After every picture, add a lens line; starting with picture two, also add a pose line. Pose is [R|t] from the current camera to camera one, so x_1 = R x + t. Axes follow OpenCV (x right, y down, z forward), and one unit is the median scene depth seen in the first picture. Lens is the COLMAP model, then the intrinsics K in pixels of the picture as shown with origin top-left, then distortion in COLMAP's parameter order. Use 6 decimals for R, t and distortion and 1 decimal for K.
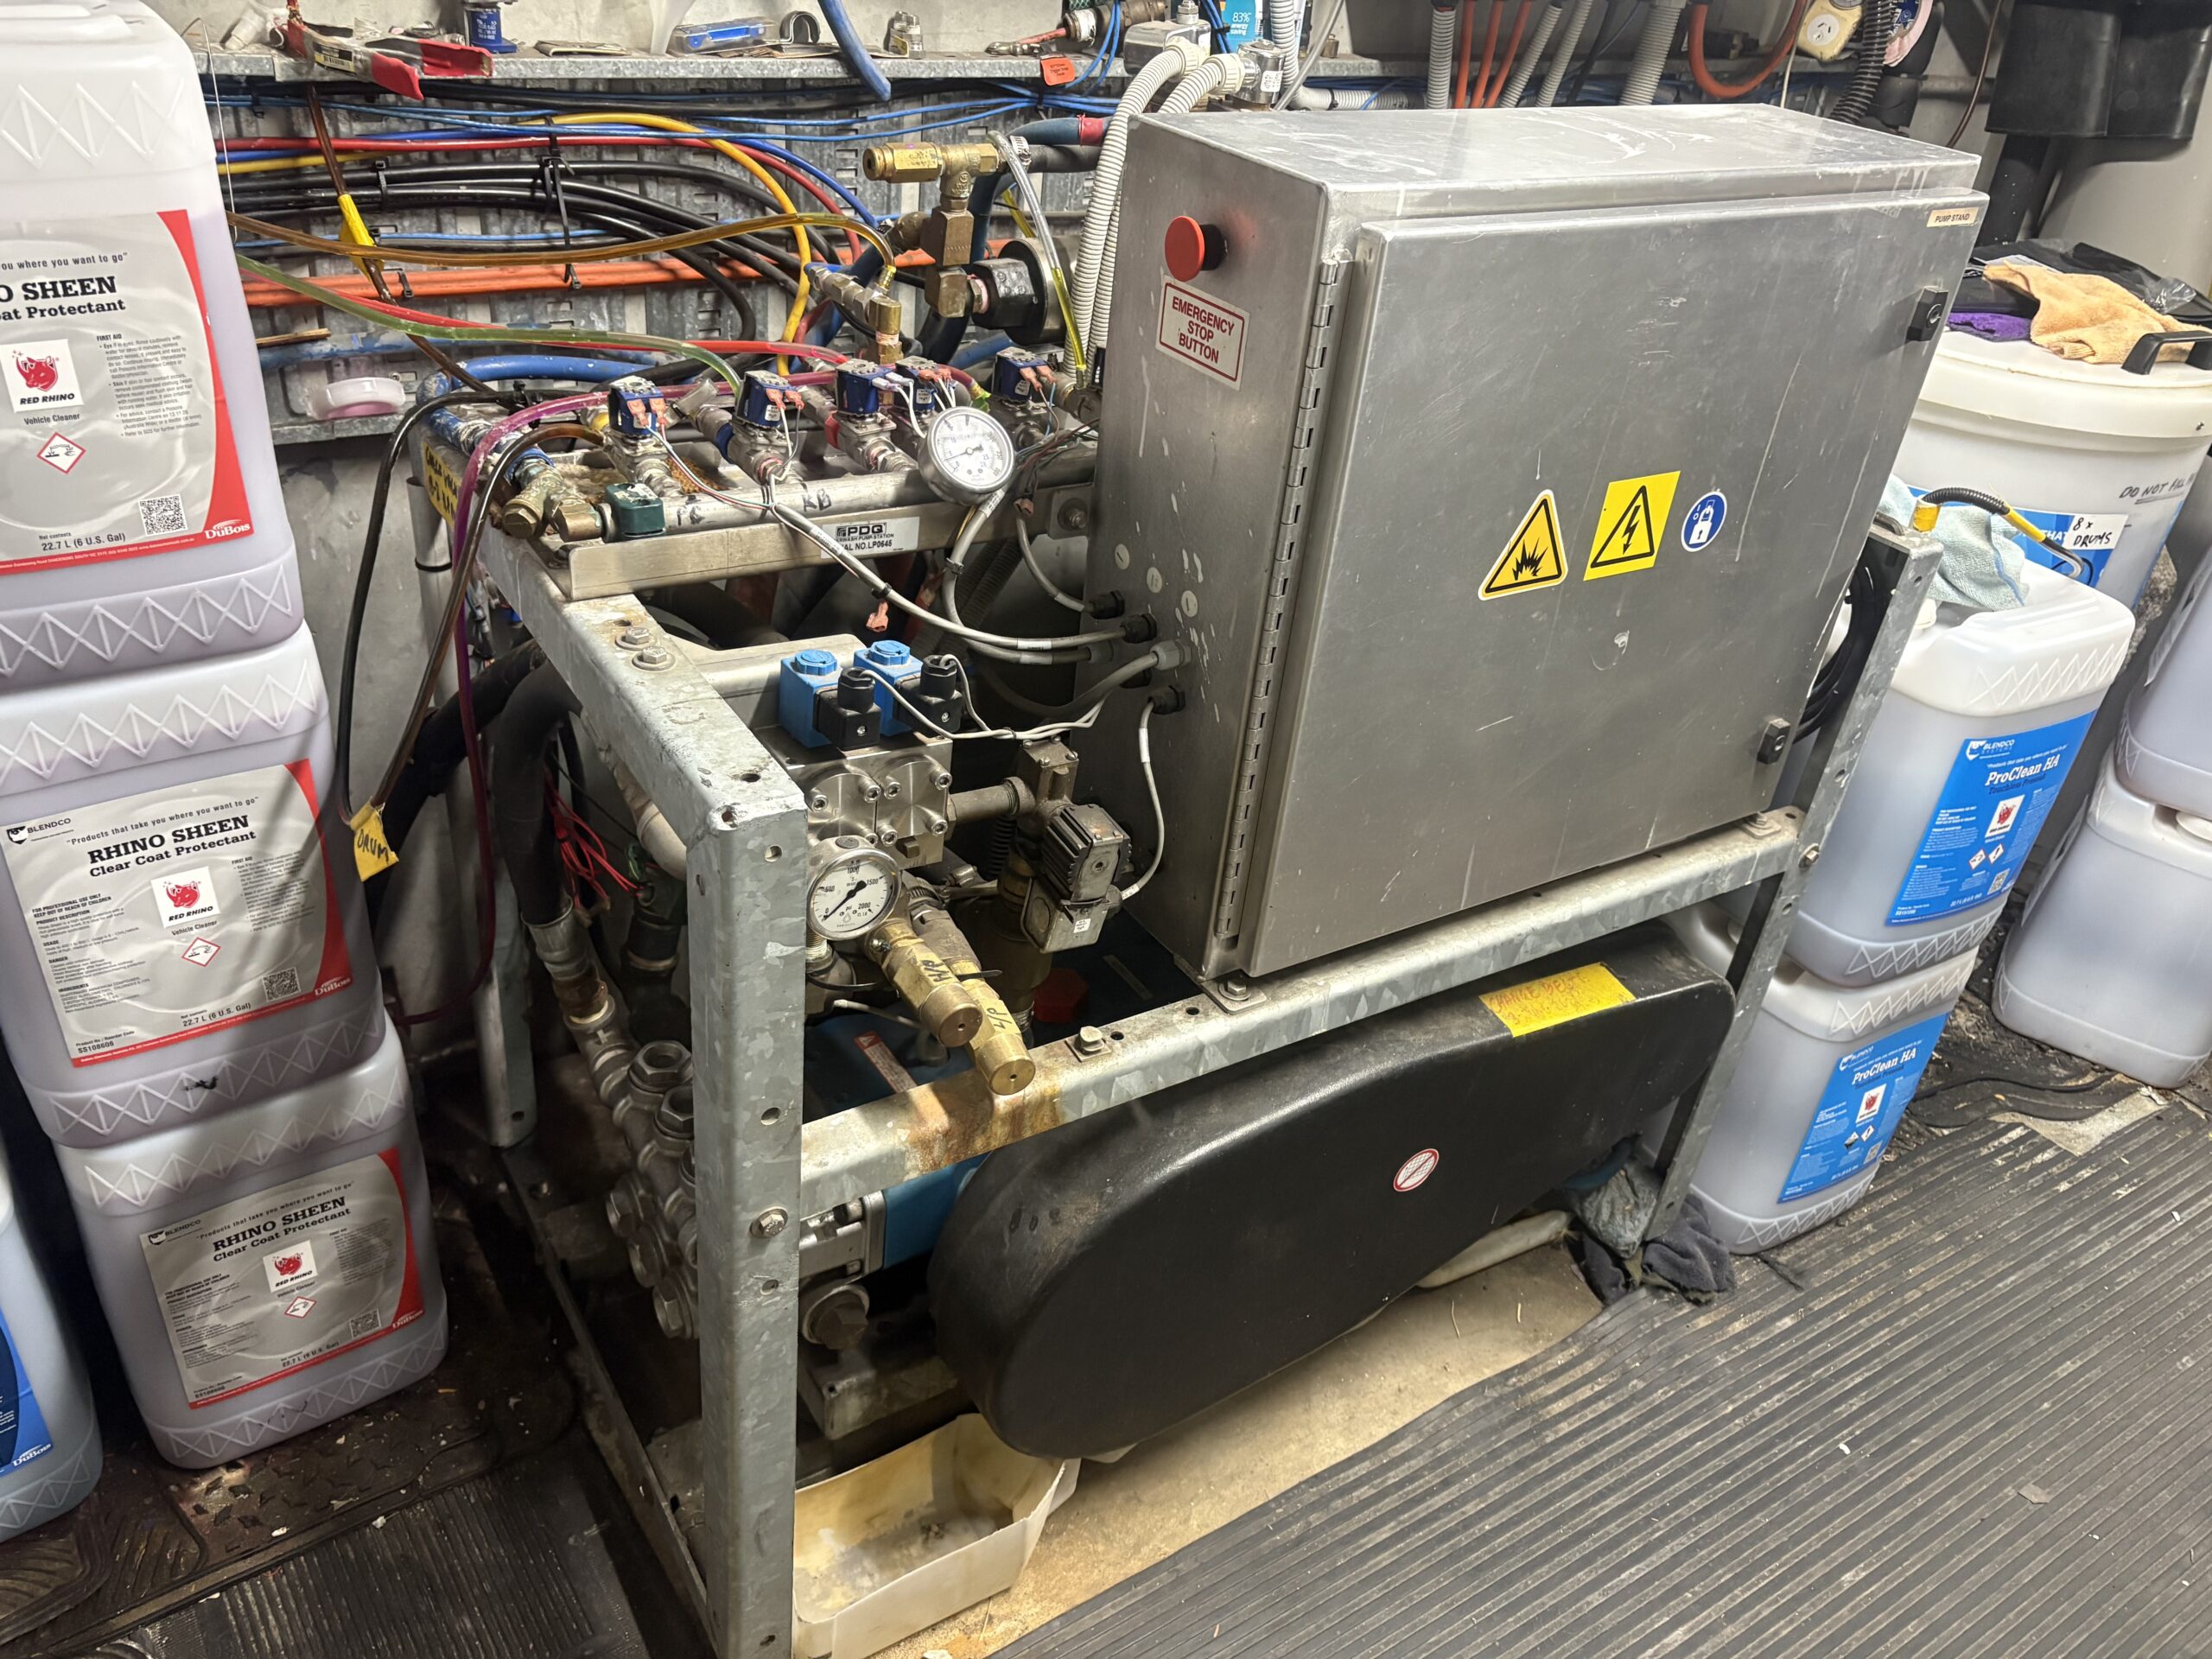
lens RADIAL K [[1673.4, 0, 1097.2], [0, 1673.4, 831.3], [0, 0, 1]] dist [0.043834, -0.052440]
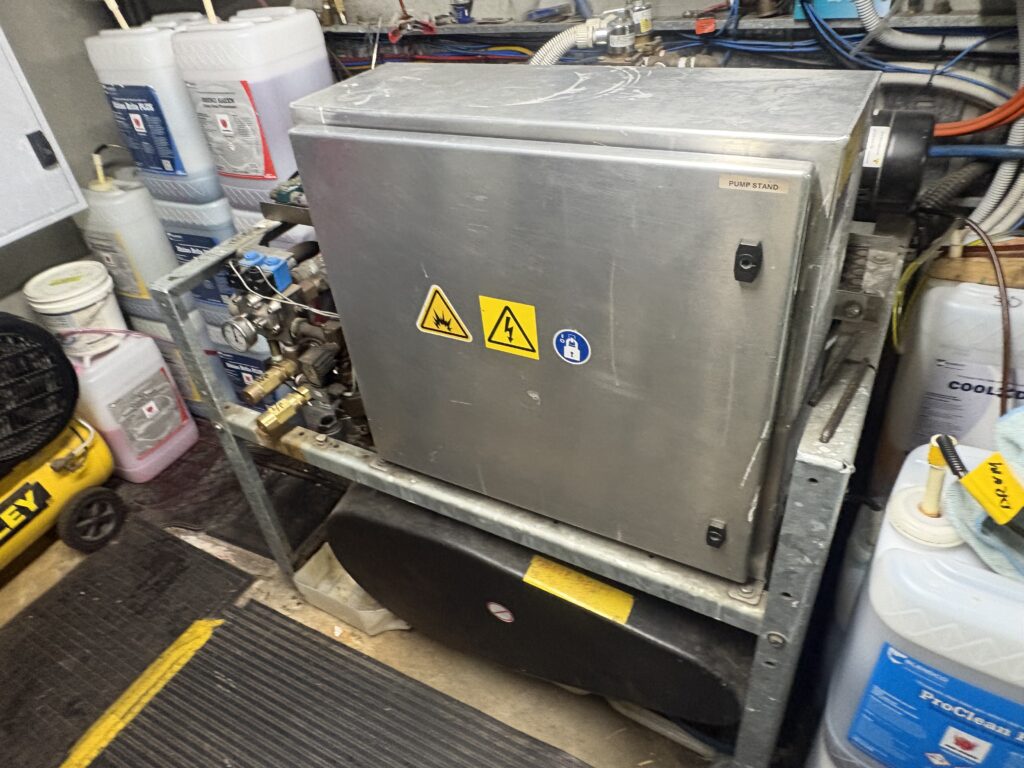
lens RADIAL K [[696.2, 0, 506.7], [0, 696.2, 377.2], [0, 0, 1]] dist [-0.005774, -0.001331]
pose [[0.454368, 0.405647, -0.793095, 0.837828], [-0.341496, 0.901604, 0.265501, -0.303821], [0.822758, 0.150204, 0.548187, 0.603149]]
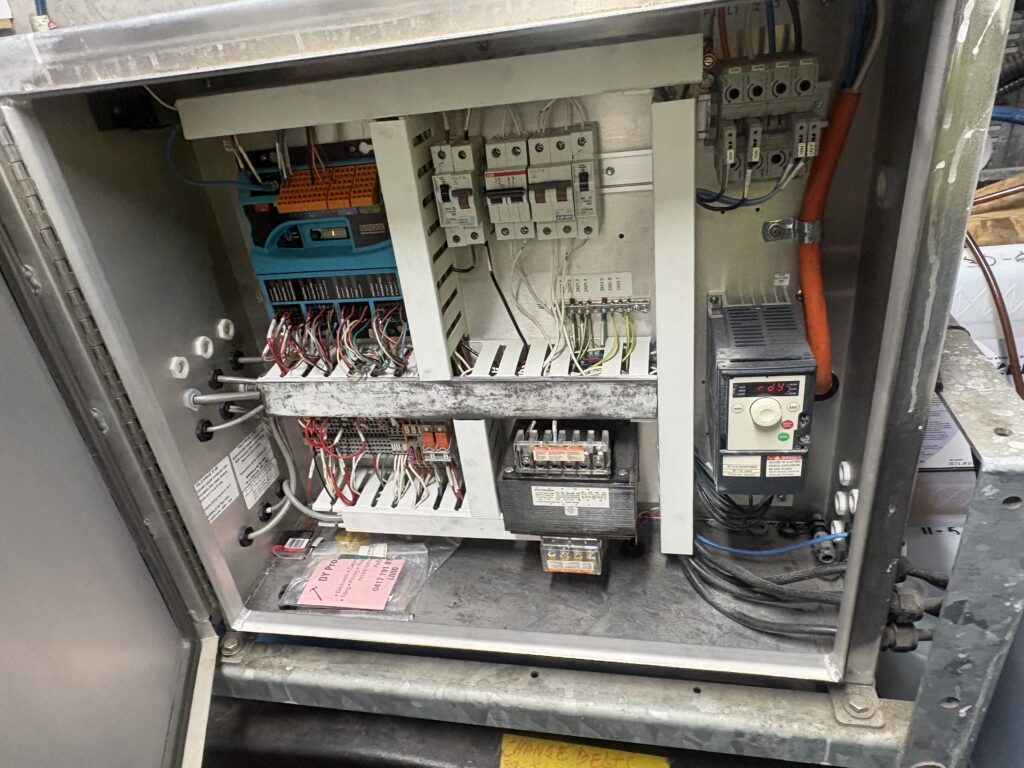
lens RADIAL K [[696.2, 0, 508.1], [0, 696.2, 381.2], [0, 0, 1]] dist [-0.005774, -0.001331]
pose [[0.701617, 0.175901, -0.690502, 0.587908], [-0.201785, 0.978431, 0.044217, -0.185653], [0.683386, 0.108310, 0.721978, 0.712043]]
